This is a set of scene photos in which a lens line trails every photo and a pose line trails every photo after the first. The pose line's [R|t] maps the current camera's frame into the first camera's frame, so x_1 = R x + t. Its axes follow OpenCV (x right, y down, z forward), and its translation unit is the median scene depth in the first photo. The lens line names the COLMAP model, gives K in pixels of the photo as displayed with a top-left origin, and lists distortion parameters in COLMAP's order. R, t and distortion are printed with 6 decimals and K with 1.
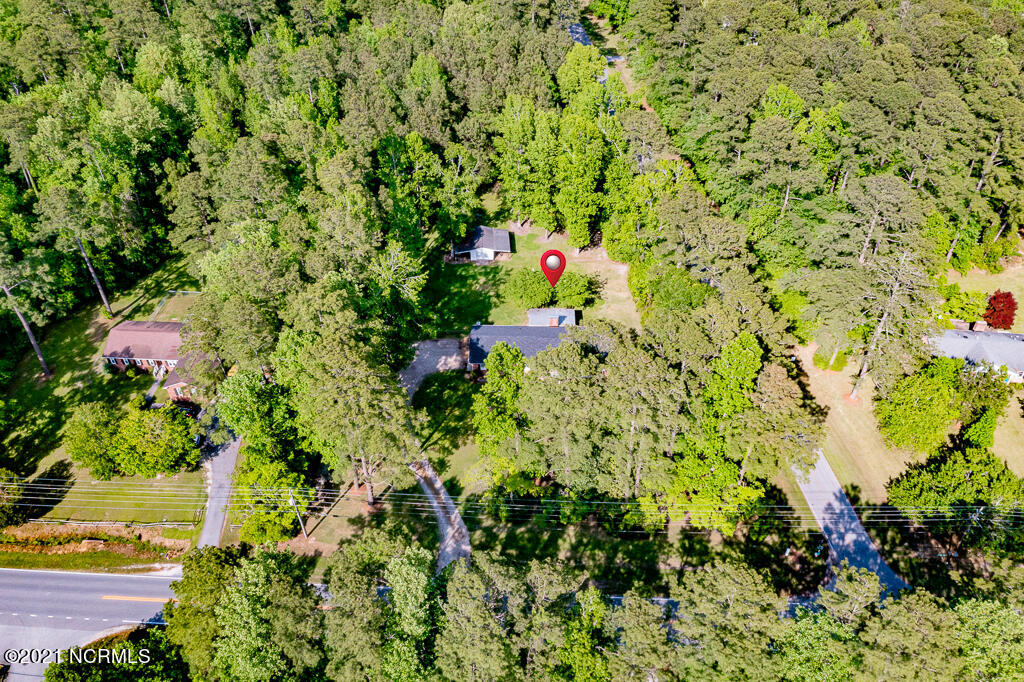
lens RADIAL K [[820.3, 0, 509.8], [0, 820.3, 341.6], [0, 0, 1]] dist [-0.031414, 0.015552]
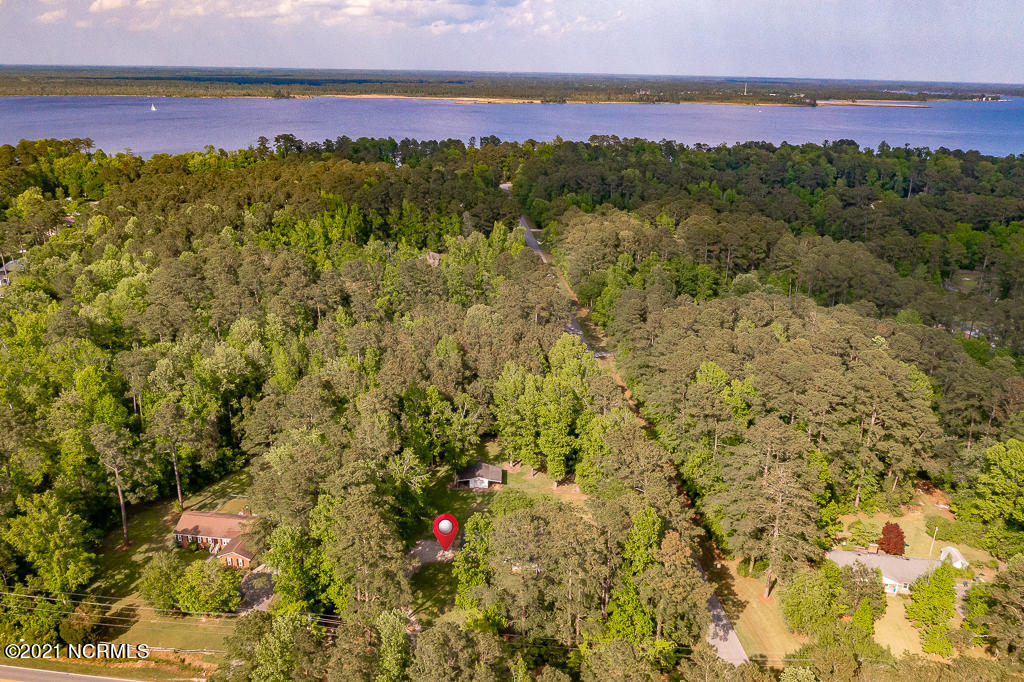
lens RADIAL K [[820.3, 0, 511.9], [0, 820.3, 340.2], [0, 0, 1]] dist [-0.031414, 0.015552]
pose [[0.998185, 0.043241, -0.041927, 0.063705], [-0.055757, 0.926661, -0.371739, 0.165102], [0.022778, 0.373402, 0.927390, -0.258439]]
